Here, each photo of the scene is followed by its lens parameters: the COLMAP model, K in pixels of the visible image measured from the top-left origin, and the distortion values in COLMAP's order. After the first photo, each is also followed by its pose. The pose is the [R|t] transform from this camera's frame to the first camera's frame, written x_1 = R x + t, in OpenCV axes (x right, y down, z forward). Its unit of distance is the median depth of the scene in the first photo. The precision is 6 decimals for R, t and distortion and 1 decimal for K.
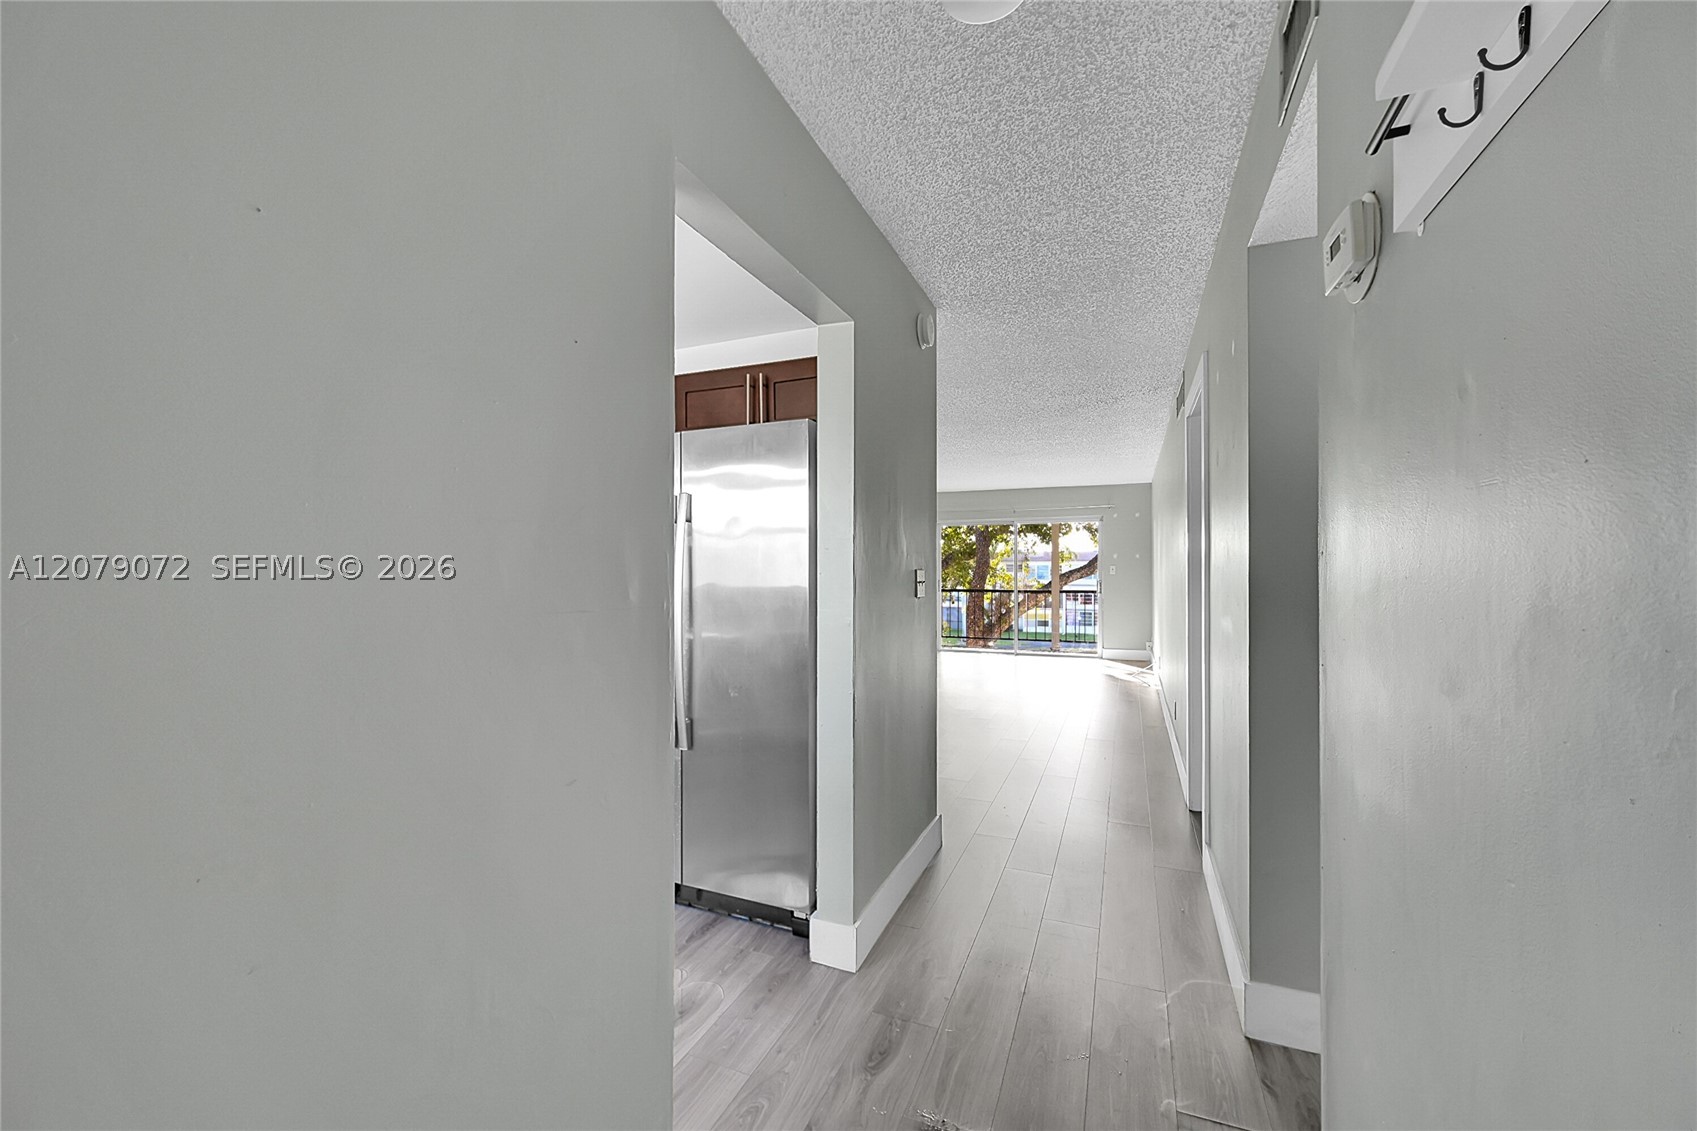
lens RADIAL K [[673.4, 0, 850.0], [0, 673.4, 562.7], [0, 0, 1]] dist [0.017634, 0.000419]
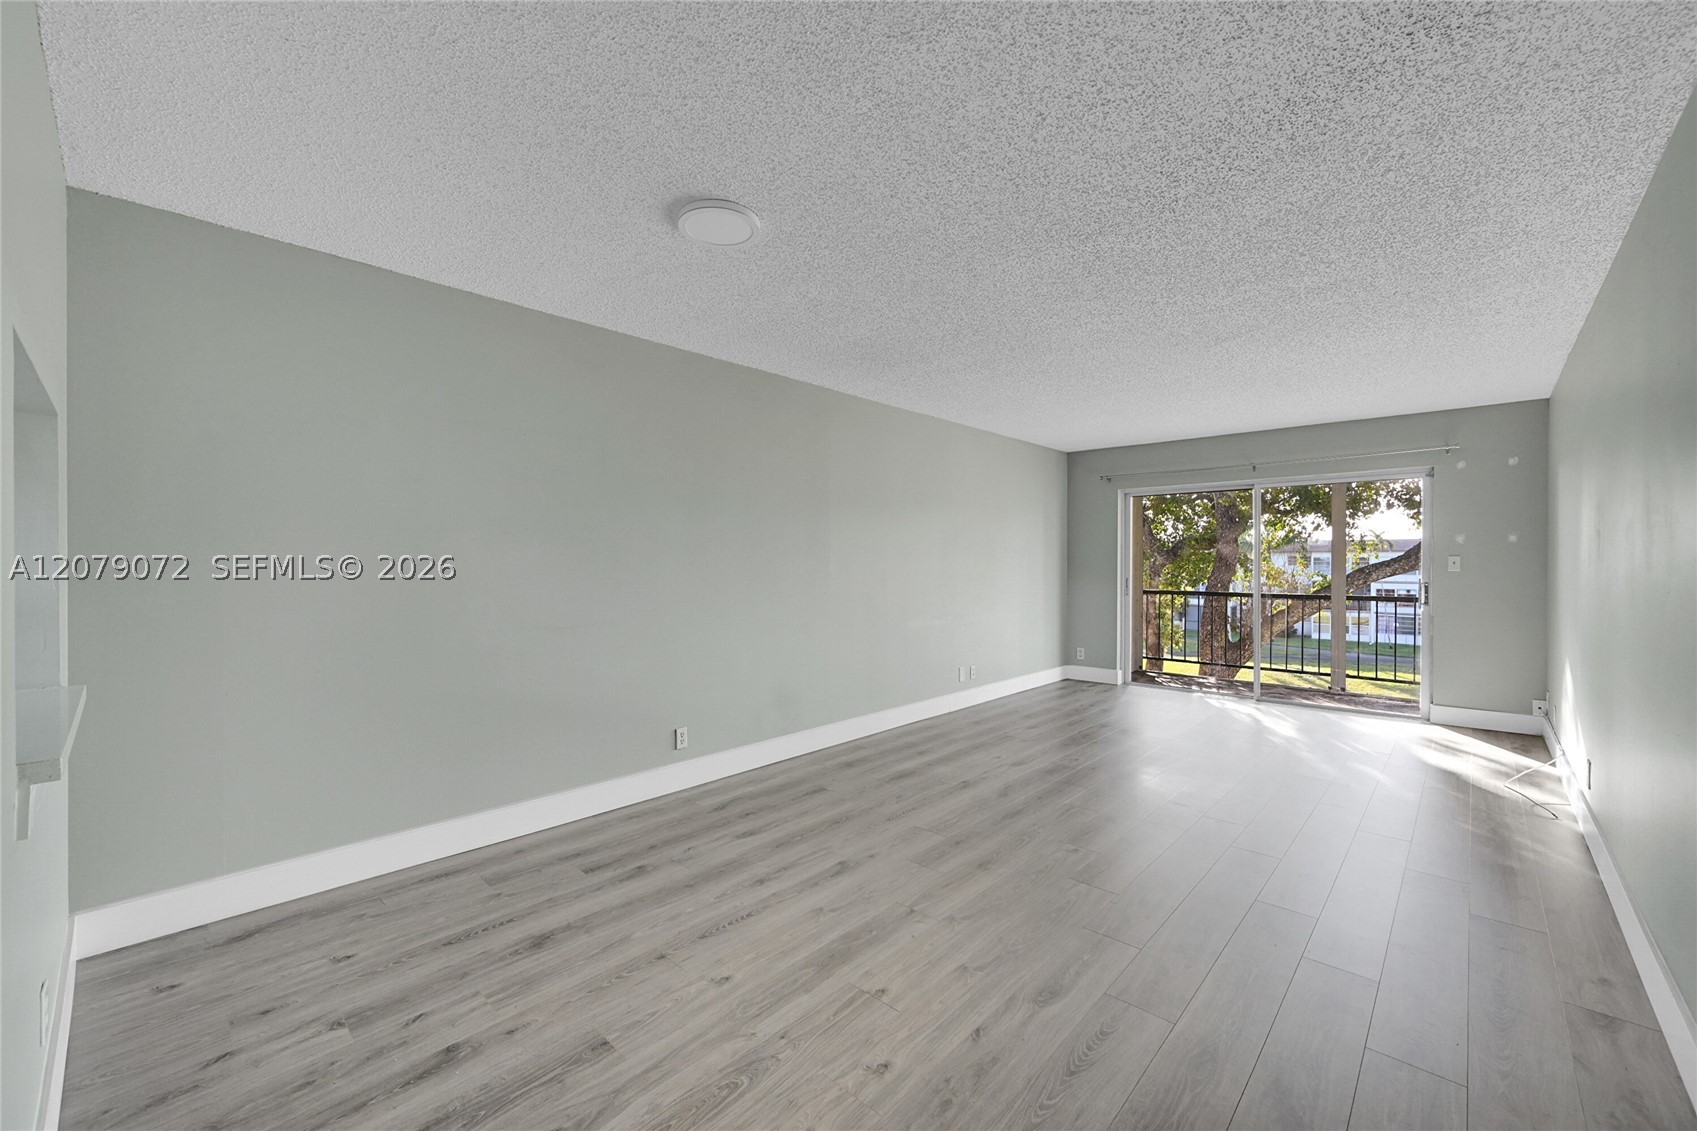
lens RADIAL K [[673.4, 0, 844.8], [0, 673.4, 575.0], [0, 0, 1]] dist [0.017634, 0.000419]
pose [[0.938047, -0.000813, -0.346507, 0.078465], [0.009435, 0.999686, 0.023197, 0.000810], [0.346380, -0.025030, 0.937760, 0.208184]]
